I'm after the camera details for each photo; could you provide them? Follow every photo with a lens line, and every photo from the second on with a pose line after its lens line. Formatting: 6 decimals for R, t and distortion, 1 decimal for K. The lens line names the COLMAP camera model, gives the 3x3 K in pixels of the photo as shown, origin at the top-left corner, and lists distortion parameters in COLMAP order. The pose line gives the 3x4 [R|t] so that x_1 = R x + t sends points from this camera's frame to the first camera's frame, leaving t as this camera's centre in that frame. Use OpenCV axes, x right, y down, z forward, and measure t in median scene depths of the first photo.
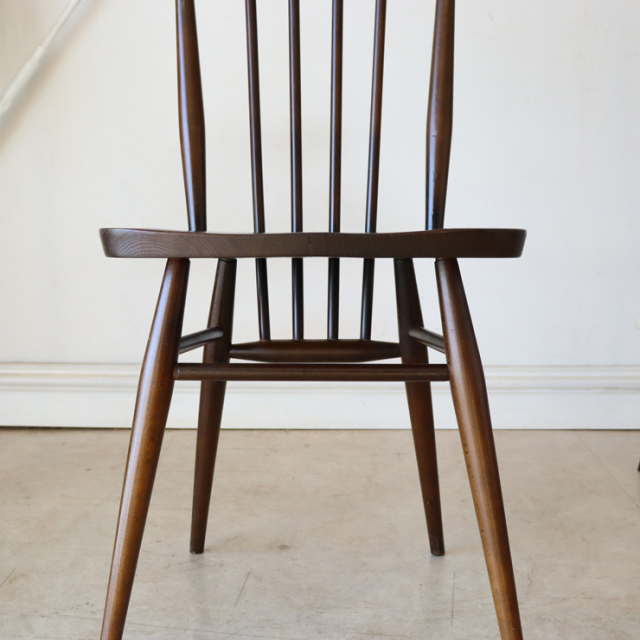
lens RADIAL K [[1080.4, 0, 340.1], [0, 1080.4, 309.9], [0, 0, 1]] dist [-0.033563, 0.000000]
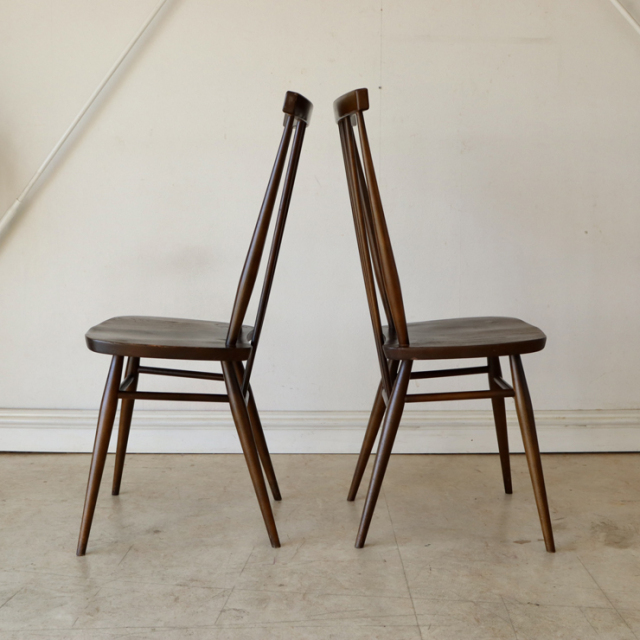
lens RADIAL K [[913.6, 0, 318.2], [0, 913.6, 321.6], [0, 0, 1]] dist [-0.060272, 0.000000]
pose [[0.999756, 0.001238, 0.022064, 0.113194], [-0.000927, 0.999900, -0.014092, -0.055752], [-0.022079, 0.014069, 0.999657, -0.273146]]
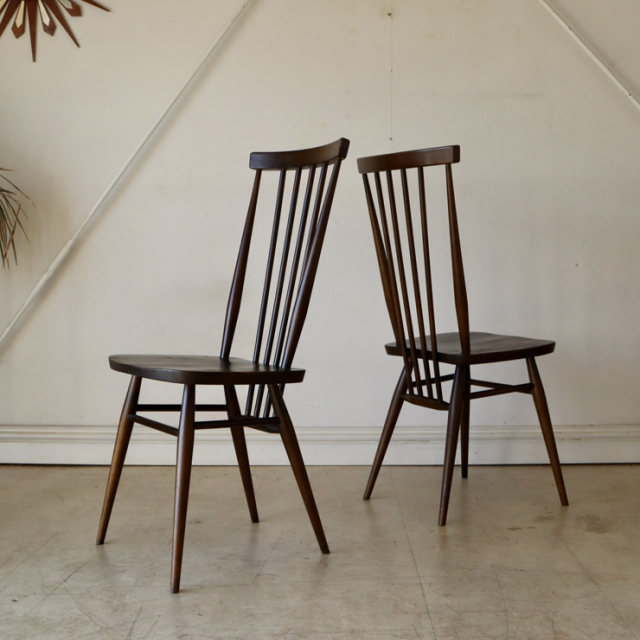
lens RADIAL K [[934.4, 0, 320.1], [0, 934.4, 324.5], [0, 0, 1]] dist [-0.047603, 0.000000]
pose [[0.999992, -0.002839, 0.002798, 0.110372], [0.003006, 0.998114, -0.061314, -0.018072], [-0.002619, 0.061322, 0.998115, -0.458427]]
